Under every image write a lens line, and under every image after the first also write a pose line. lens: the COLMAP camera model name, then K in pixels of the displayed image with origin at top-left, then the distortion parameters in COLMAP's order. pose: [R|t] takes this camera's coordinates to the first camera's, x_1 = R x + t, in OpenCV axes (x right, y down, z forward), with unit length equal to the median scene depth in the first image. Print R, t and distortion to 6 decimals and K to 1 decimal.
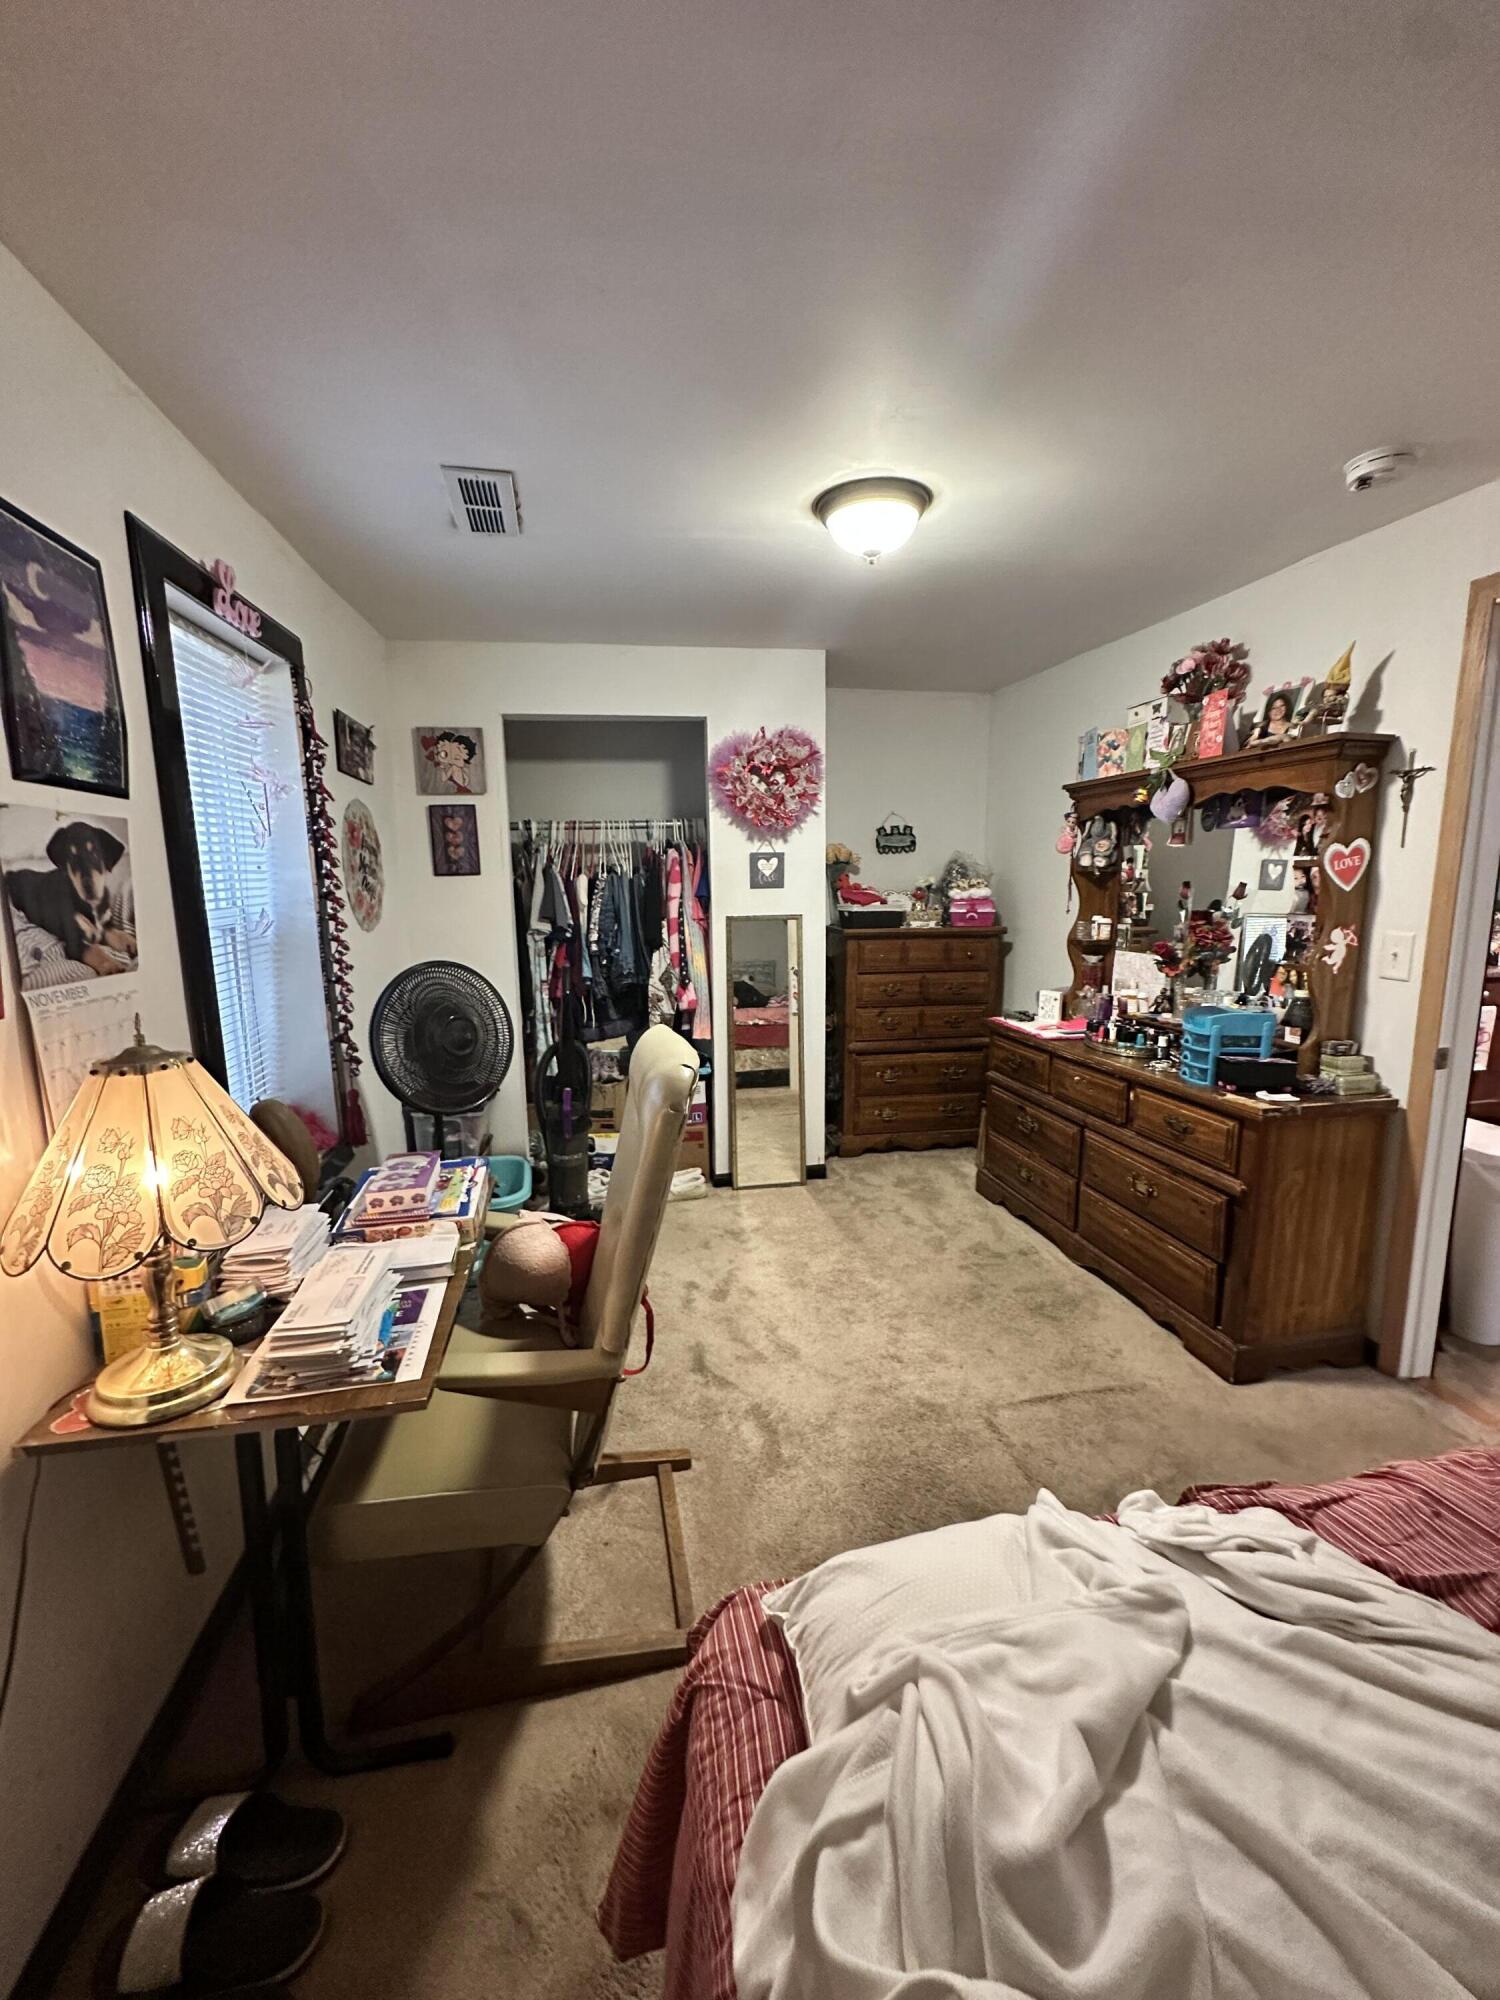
lens RADIAL K [[800.4, 0, 755.7], [0, 800.4, 996.7], [0, 0, 1]] dist [-0.002127, 0.000497]
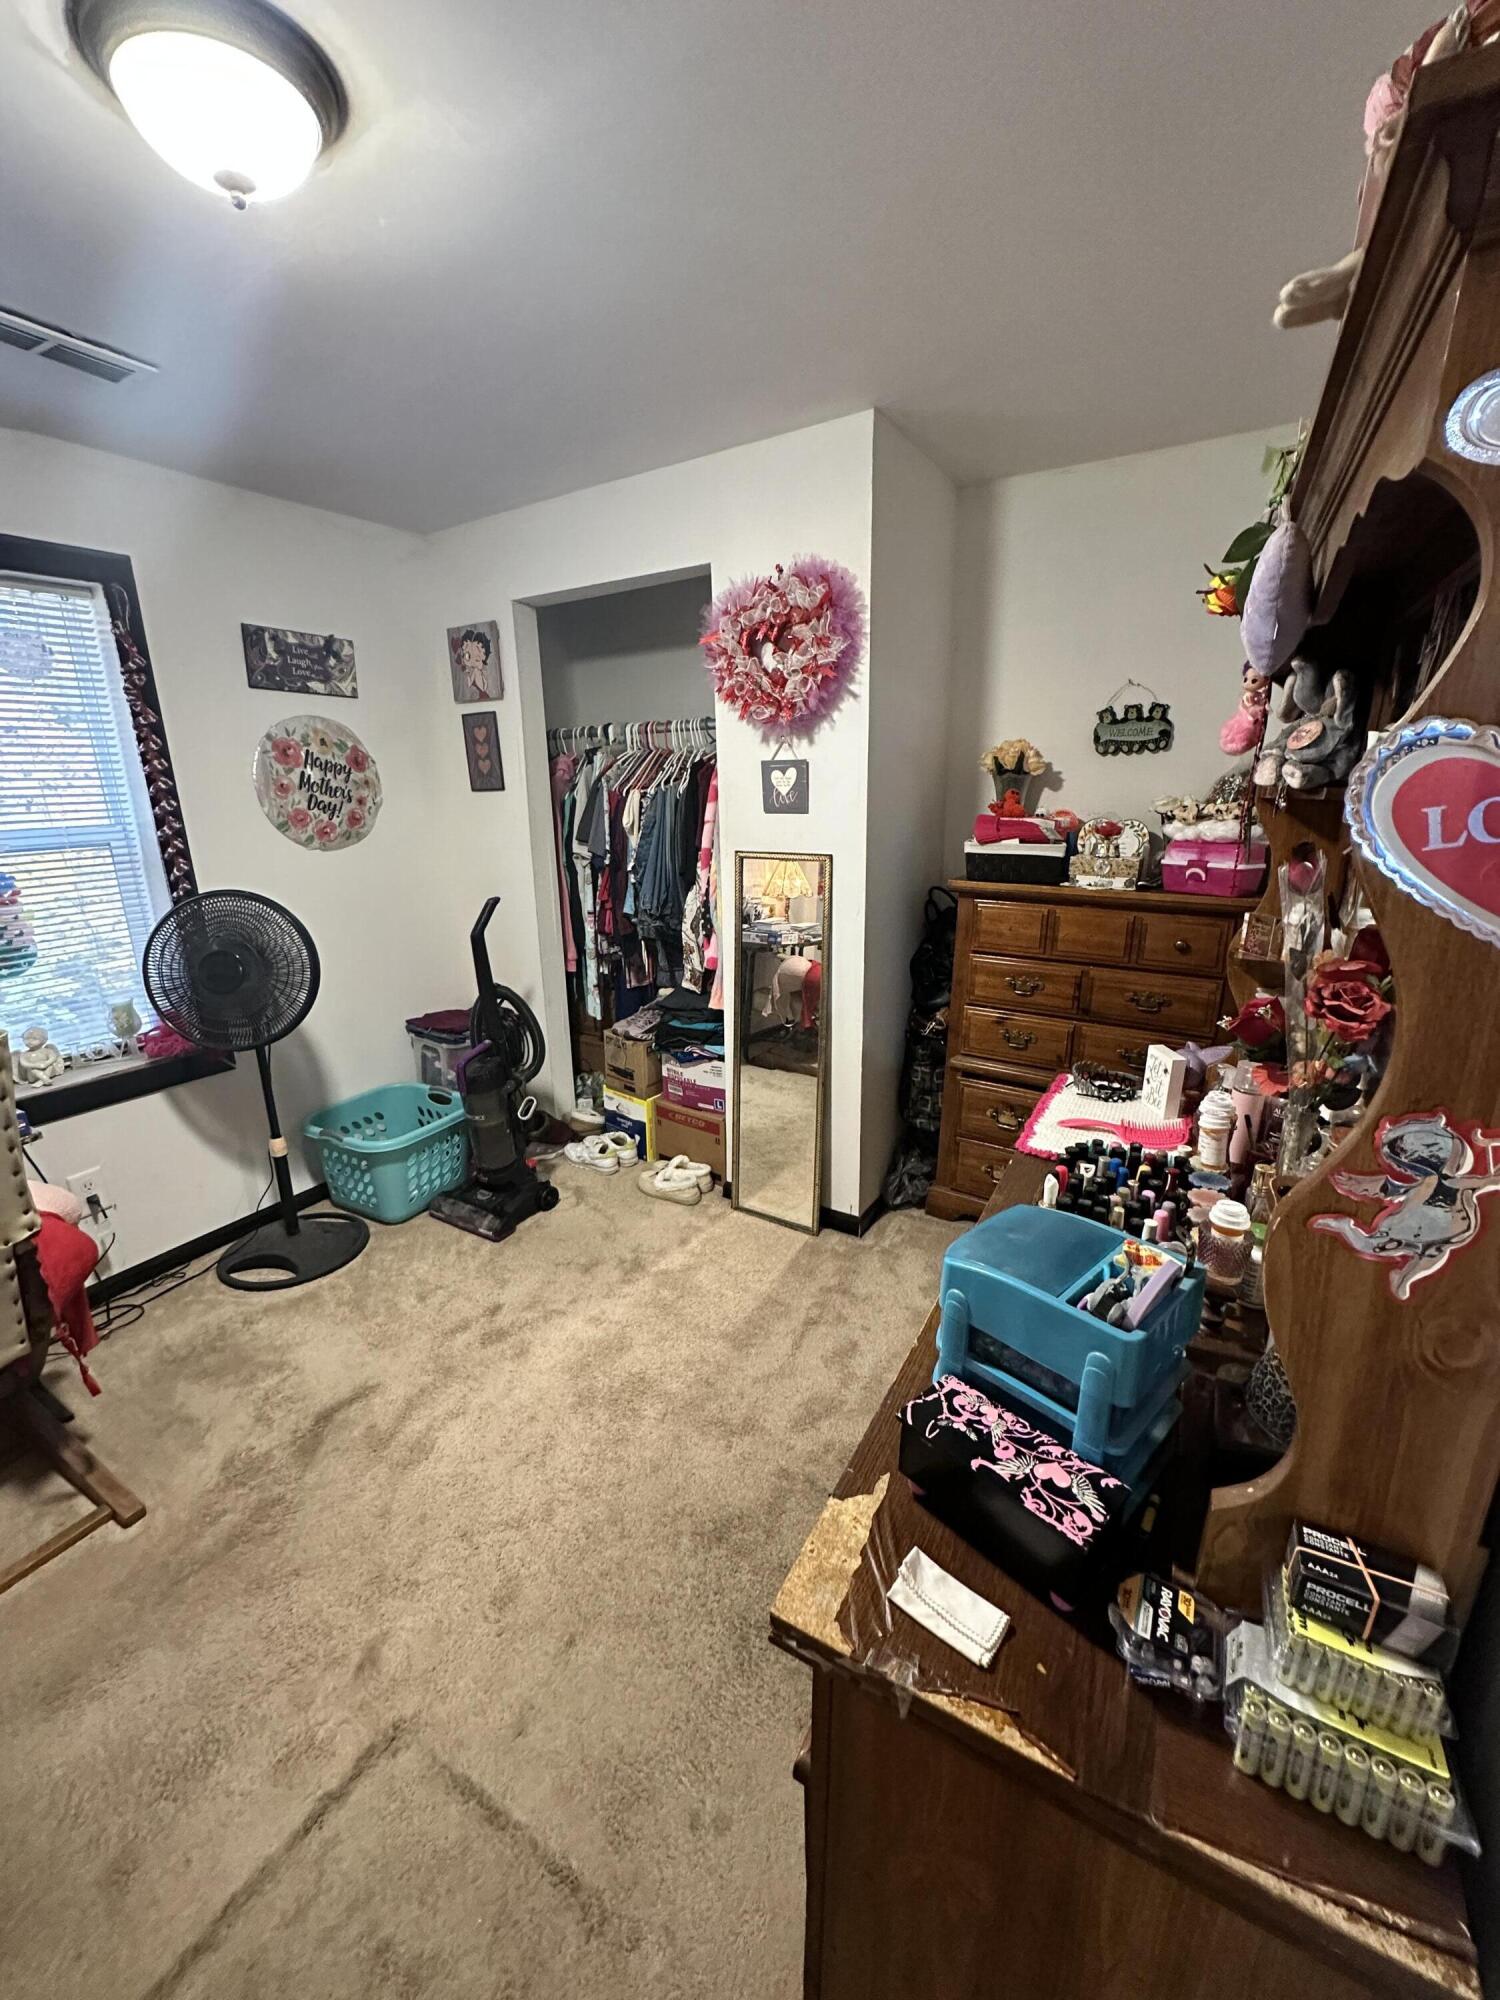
lens RADIAL K [[800.4, 0, 747.0], [0, 800.4, 998.2], [0, 0, 1]] dist [-0.002127, 0.000497]
pose [[0.744336, 0.177528, -0.643777, 0.462110], [-0.097699, 0.982594, 0.158000, -0.085174], [0.660620, -0.054709, 0.748724, 0.456635]]
